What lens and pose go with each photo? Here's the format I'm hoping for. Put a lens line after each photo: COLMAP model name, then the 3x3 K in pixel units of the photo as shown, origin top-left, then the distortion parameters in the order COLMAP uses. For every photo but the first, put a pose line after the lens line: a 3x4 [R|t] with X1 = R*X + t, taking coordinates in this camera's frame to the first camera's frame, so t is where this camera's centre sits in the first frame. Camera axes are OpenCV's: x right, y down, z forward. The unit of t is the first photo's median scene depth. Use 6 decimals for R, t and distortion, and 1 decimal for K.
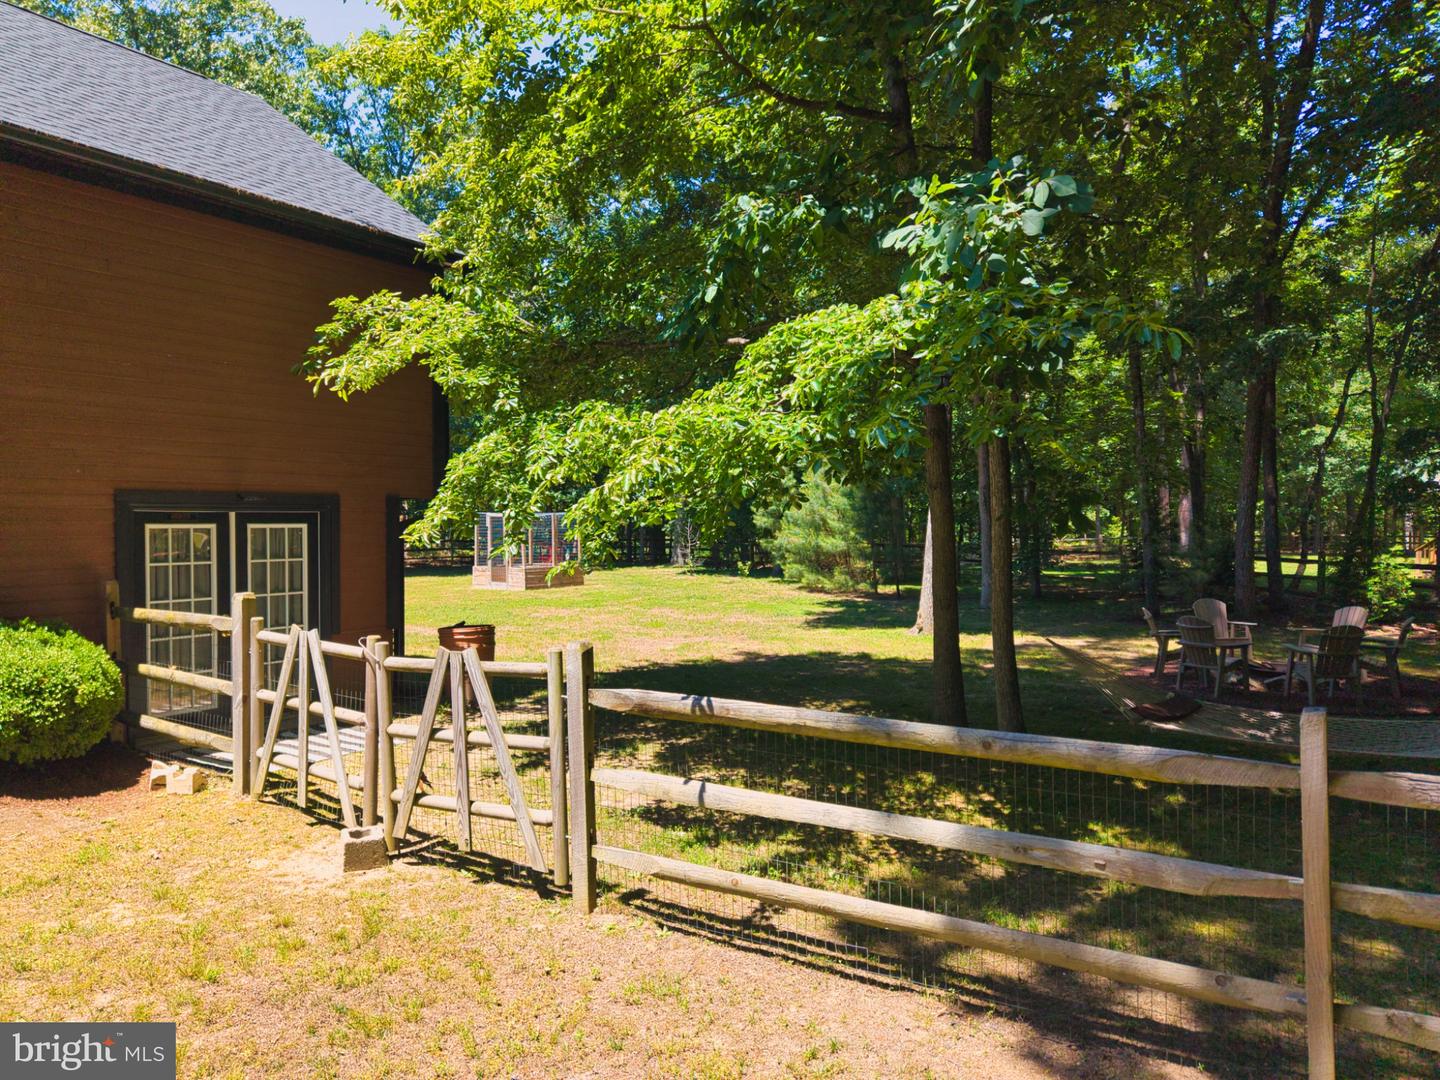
lens RADIAL K [[960.6, 0, 728.2], [0, 960.6, 540.7], [0, 0, 1]] dist [0.060520, -0.065306]
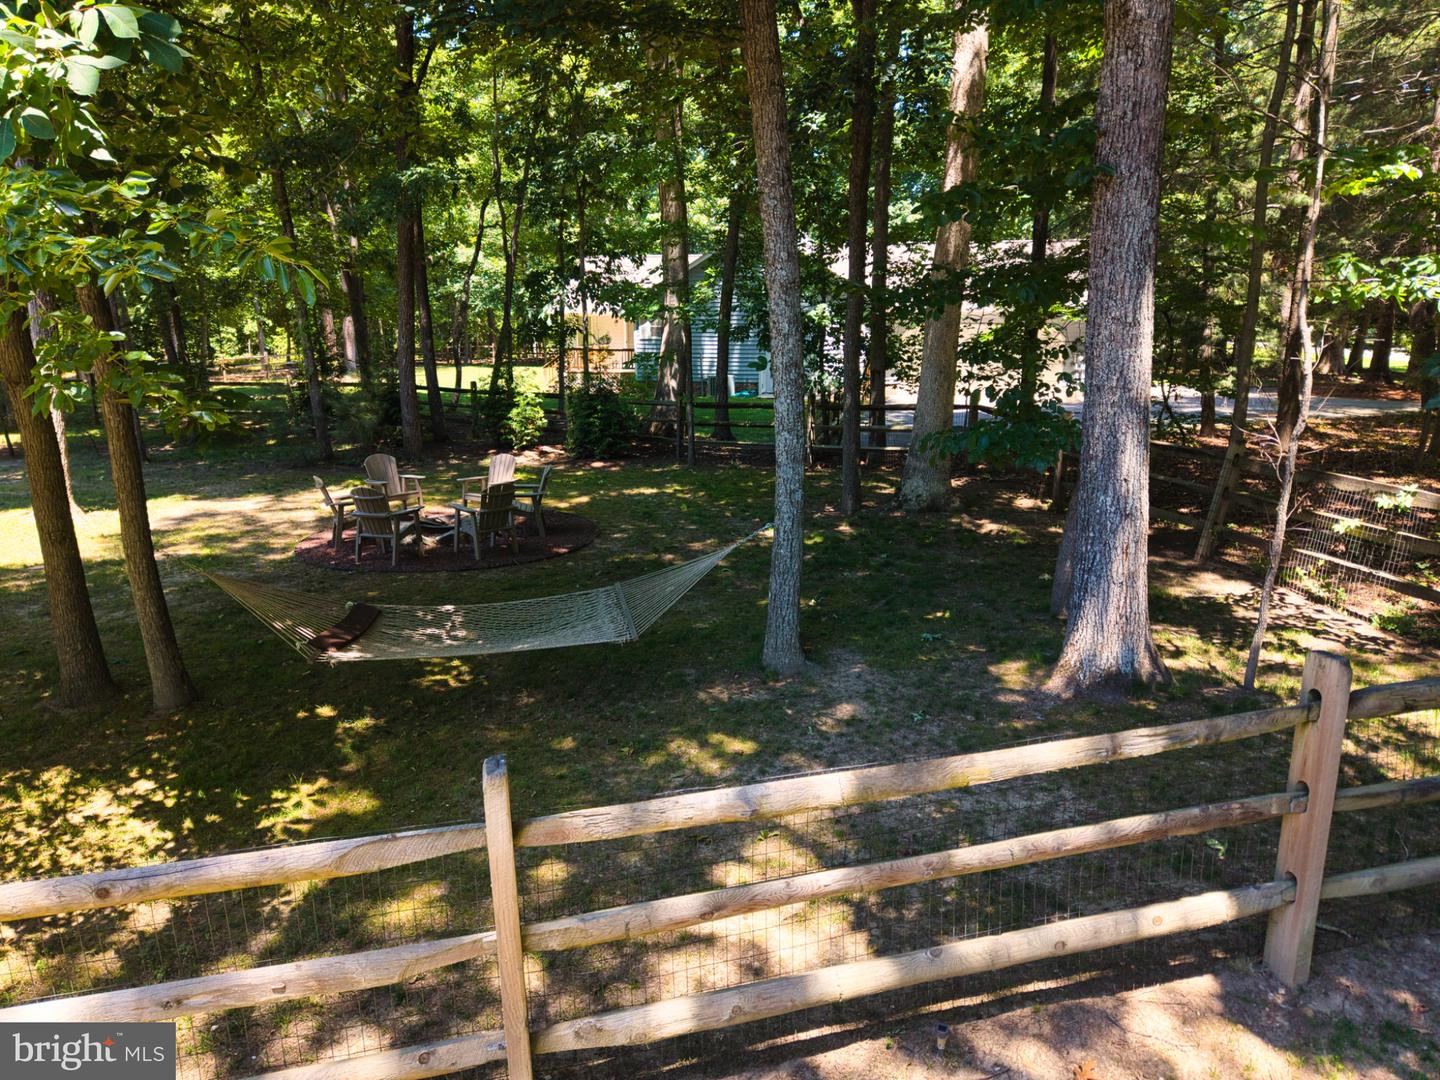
lens RADIAL K [[960.6, 0, 728.2], [0, 960.6, 540.7], [0, 0, 1]] dist [0.060520, -0.065306]
pose [[0.695164, -0.158578, 0.701142, 0.067556], [0.018654, 0.979015, 0.202931, -0.095953], [-0.718609, -0.127991, 0.683535, 0.110786]]
